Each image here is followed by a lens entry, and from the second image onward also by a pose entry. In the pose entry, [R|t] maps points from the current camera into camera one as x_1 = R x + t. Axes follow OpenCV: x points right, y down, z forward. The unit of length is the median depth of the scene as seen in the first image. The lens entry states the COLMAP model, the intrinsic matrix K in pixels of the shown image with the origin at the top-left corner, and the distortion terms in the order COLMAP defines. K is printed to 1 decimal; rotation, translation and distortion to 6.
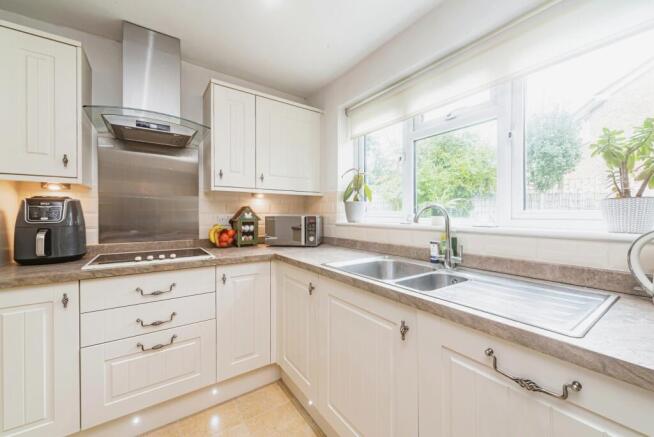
lens RADIAL K [[257.0, 0, 324.6], [0, 257.0, 215.6], [0, 0, 1]] dist [0.000606, -0.000145]
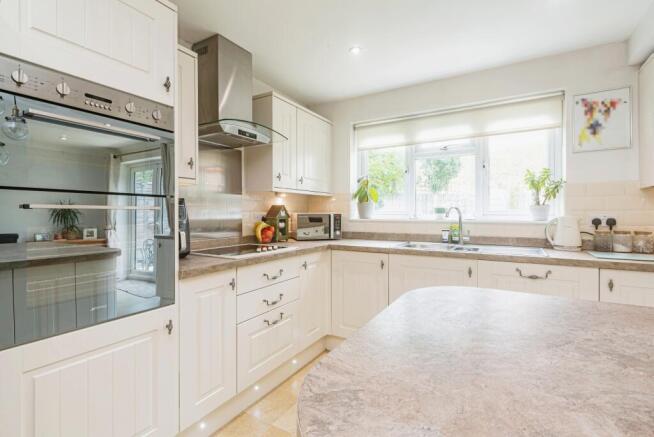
lens RADIAL K [[309.6, 0, 326.9], [0, 309.6, 214.0], [0, 0, 1]] dist [0.017149, -0.000035]
pose [[0.909367, -0.002110, 0.415988, -0.698956], [0.001378, 0.999997, 0.002060, -0.000505], [-0.415992, -0.001300, 0.909368, -0.292163]]
